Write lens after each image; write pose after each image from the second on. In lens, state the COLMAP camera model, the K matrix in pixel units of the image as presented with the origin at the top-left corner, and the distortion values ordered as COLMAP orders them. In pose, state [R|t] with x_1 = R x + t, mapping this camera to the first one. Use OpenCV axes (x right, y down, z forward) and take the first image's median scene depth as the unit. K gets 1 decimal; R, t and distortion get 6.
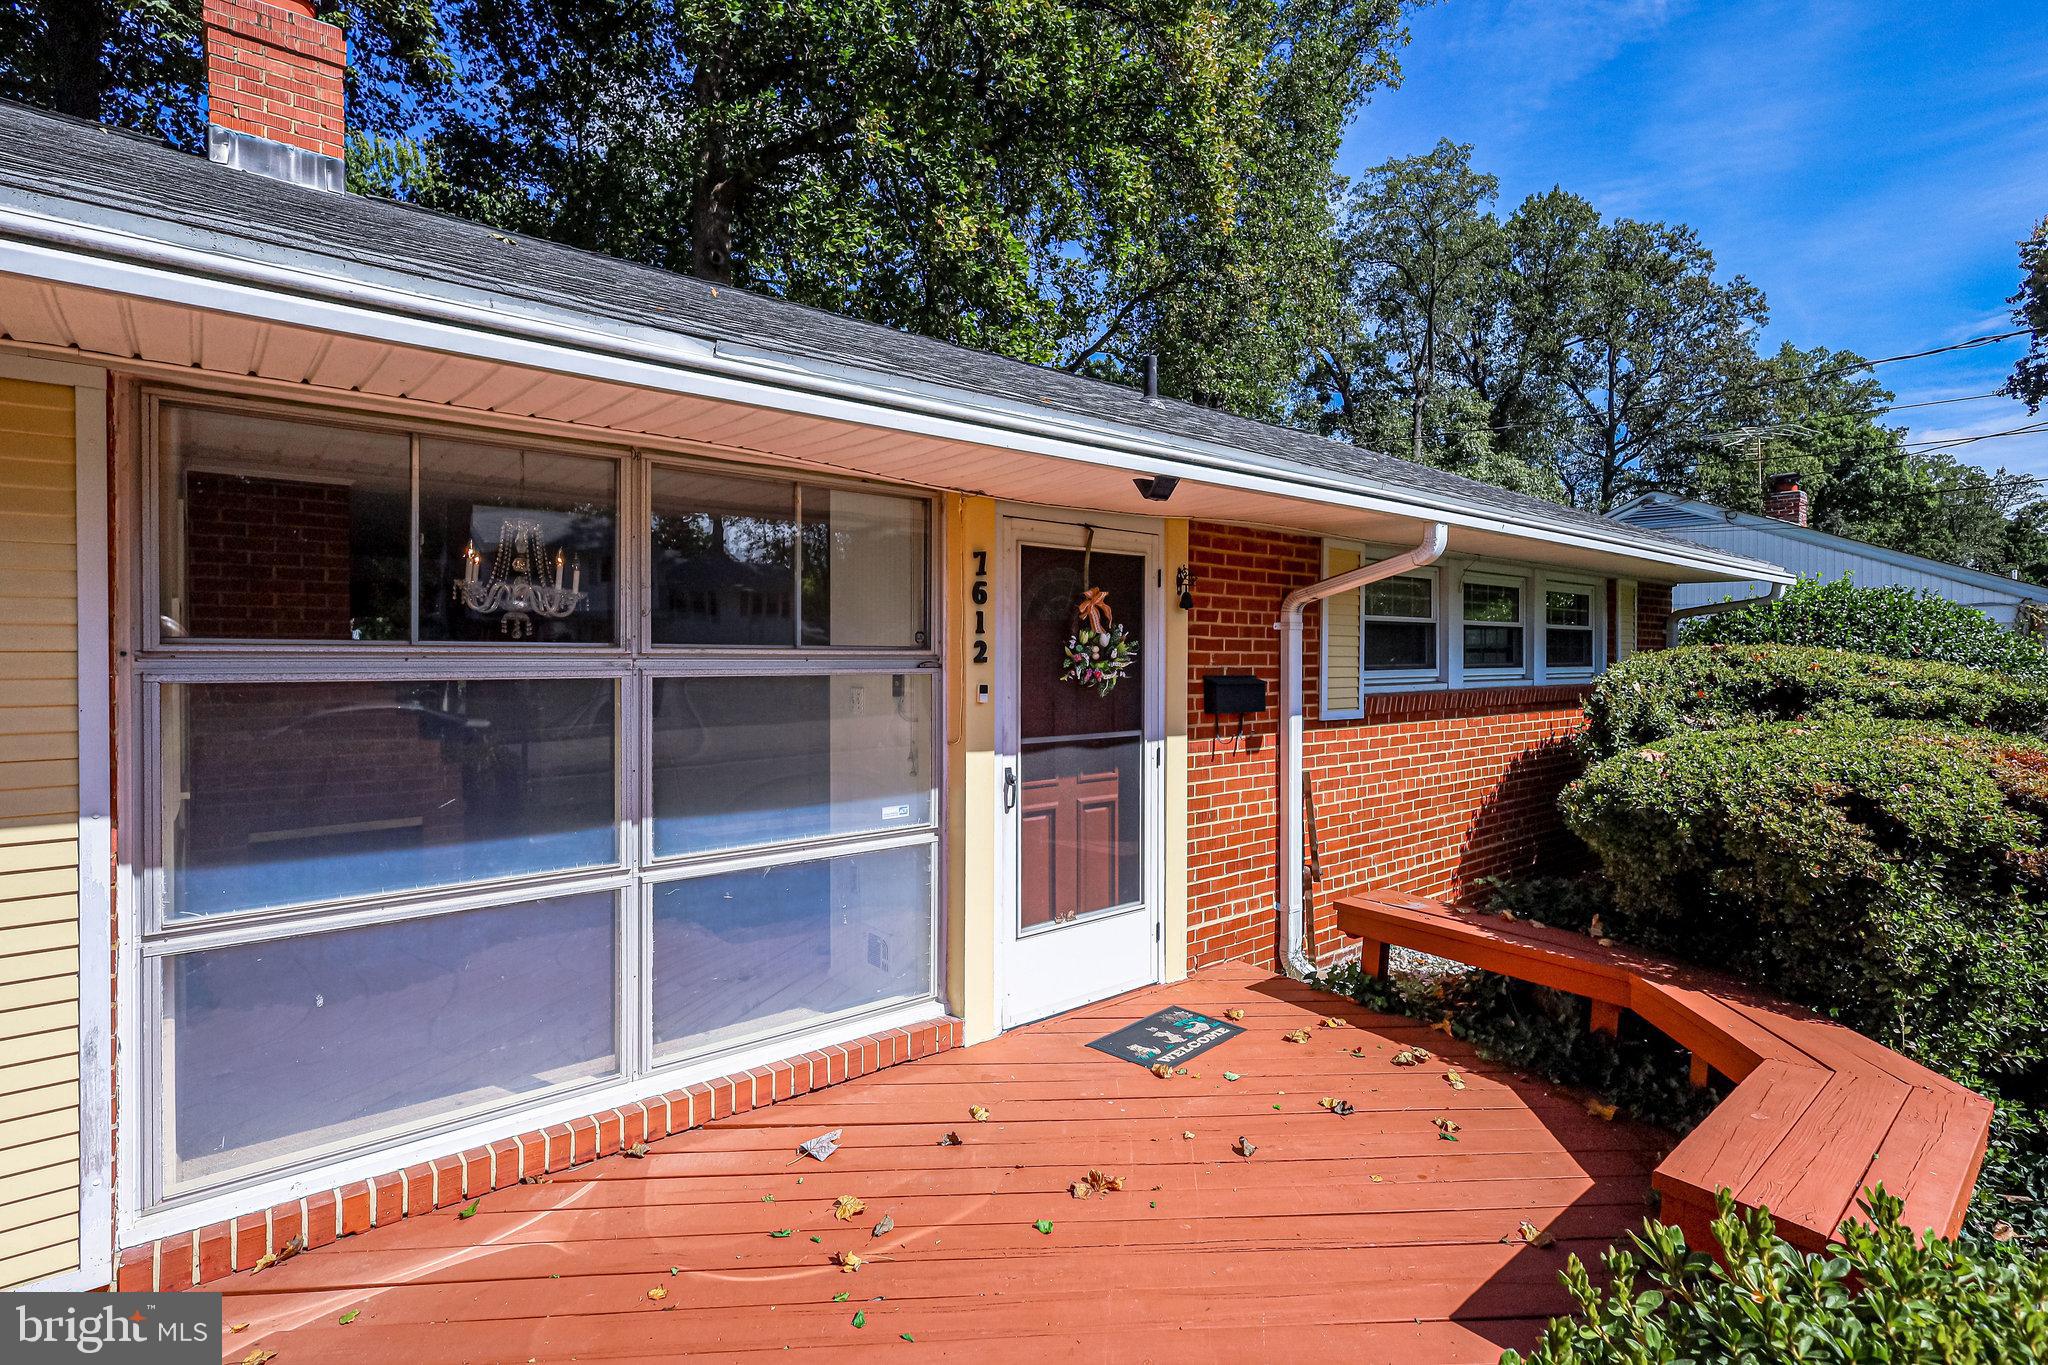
lens RADIAL K [[972.6, 0, 1024.0], [0, 972.6, 682.5], [0, 0, 1]] dist [0.000241, 0.000040]
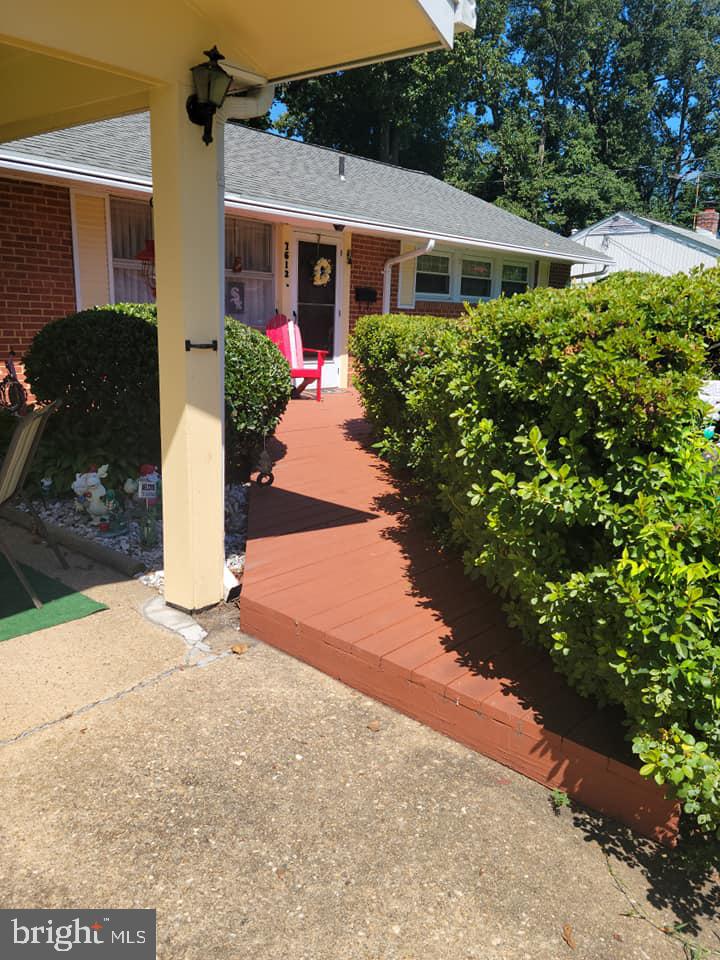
lens RADIAL K [[733.4, 0, 360.0], [0, 733.4, 480.0], [0, 0, 1]] dist [0.046044, -0.009459]
pose [[0.988487, -0.000471, 0.151306, -0.143075], [-0.029527, 0.980170, 0.195948, 0.127836], [-0.148398, -0.198160, 0.968871, -1.305220]]
